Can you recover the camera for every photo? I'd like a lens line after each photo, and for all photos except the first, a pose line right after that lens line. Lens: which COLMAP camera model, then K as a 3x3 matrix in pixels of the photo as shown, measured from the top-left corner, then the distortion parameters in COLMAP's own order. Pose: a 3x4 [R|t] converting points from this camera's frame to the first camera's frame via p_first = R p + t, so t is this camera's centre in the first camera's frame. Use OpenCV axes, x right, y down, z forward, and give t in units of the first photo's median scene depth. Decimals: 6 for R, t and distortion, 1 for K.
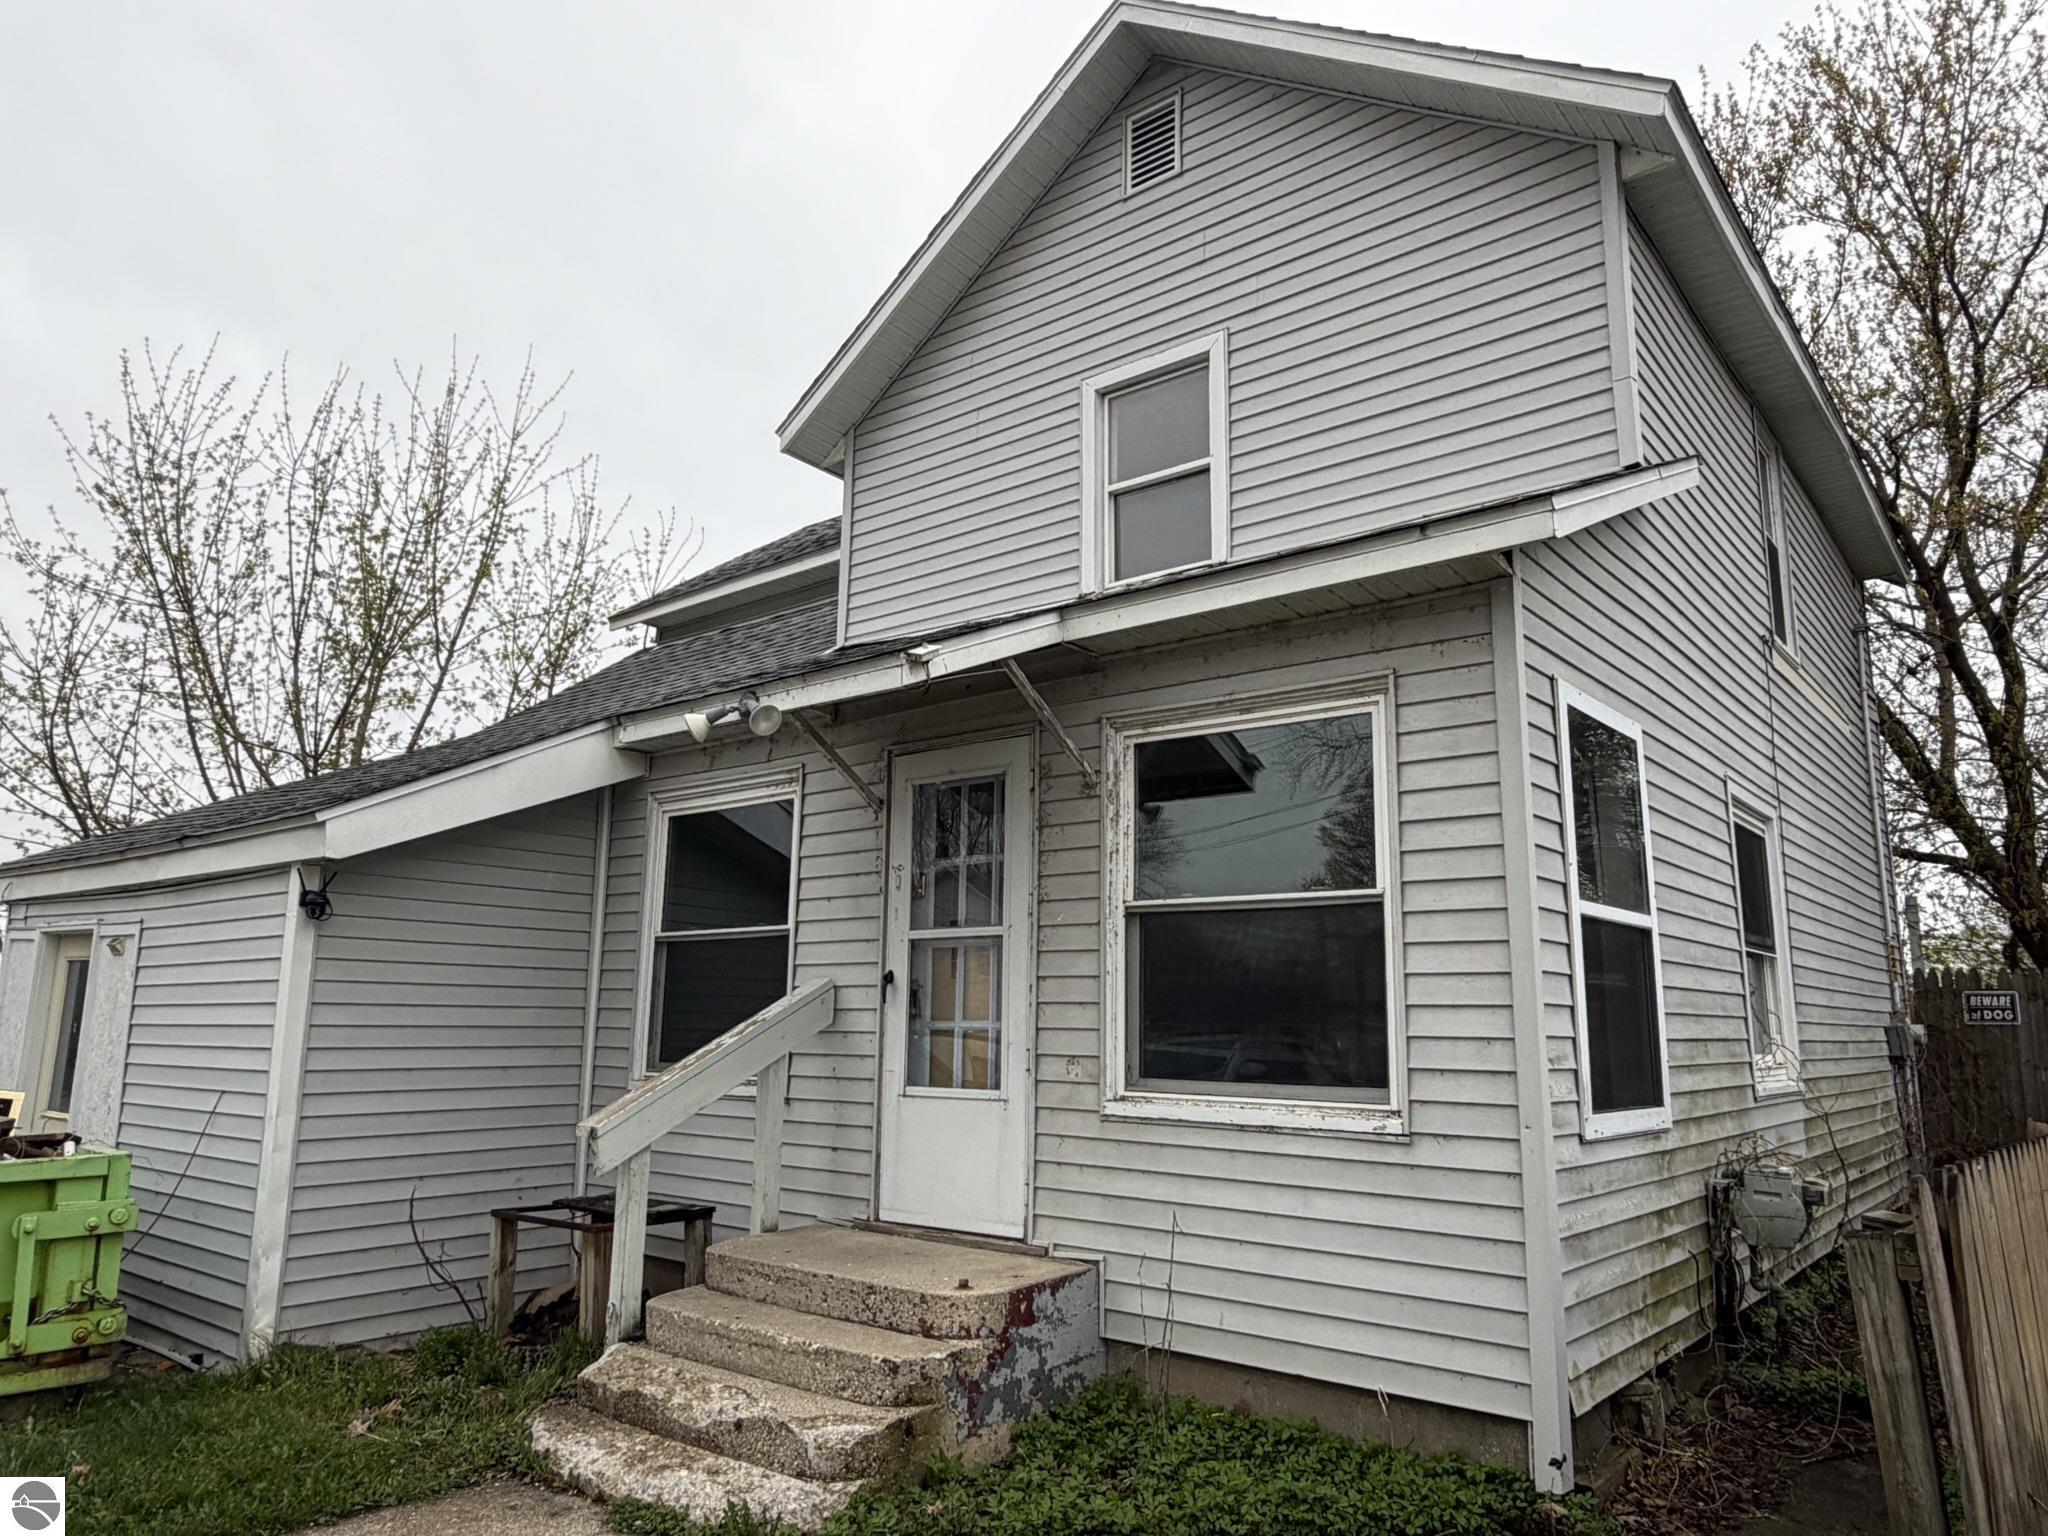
lens RADIAL K [[1355.5, 0, 1024.0], [0, 1355.5, 768.0], [0, 0, 1]] dist [0.002530, 0.001420]
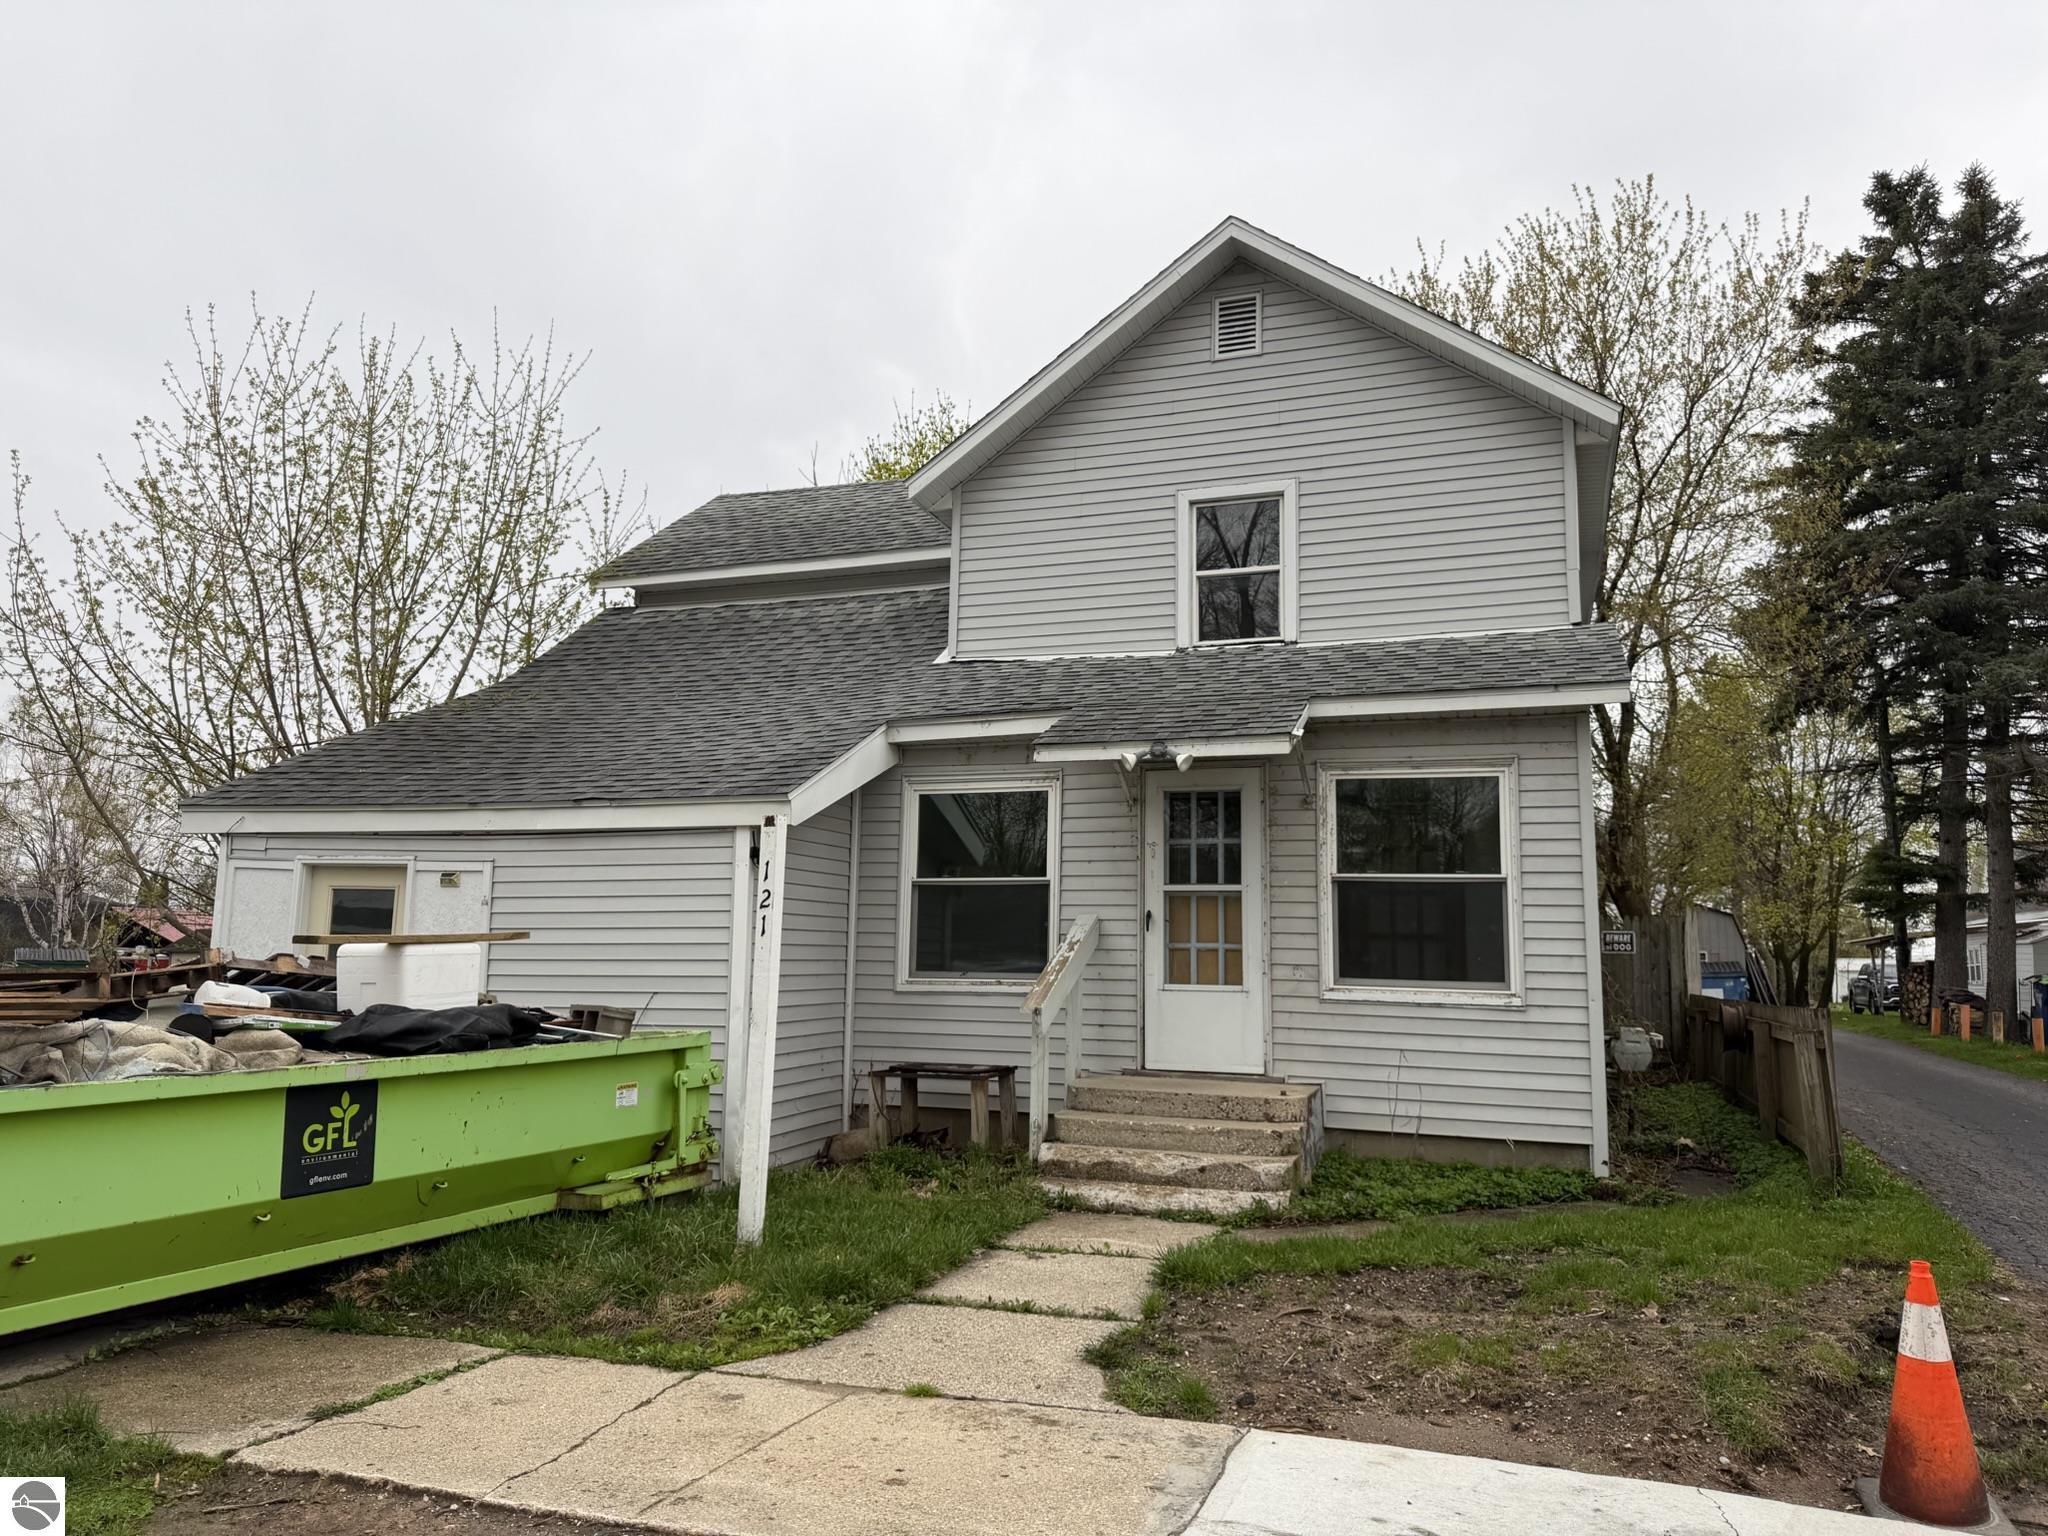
lens RADIAL K [[1415.2, 0, 1024.0], [0, 1415.2, 768.0], [0, 0, 1]] dist [0.079354, -0.002018]
pose [[0.939493, 0.047949, 0.339197, -0.854878], [-0.068573, 0.996438, 0.049075, -0.088899], [-0.335636, -0.069365, 0.939434, -0.498272]]
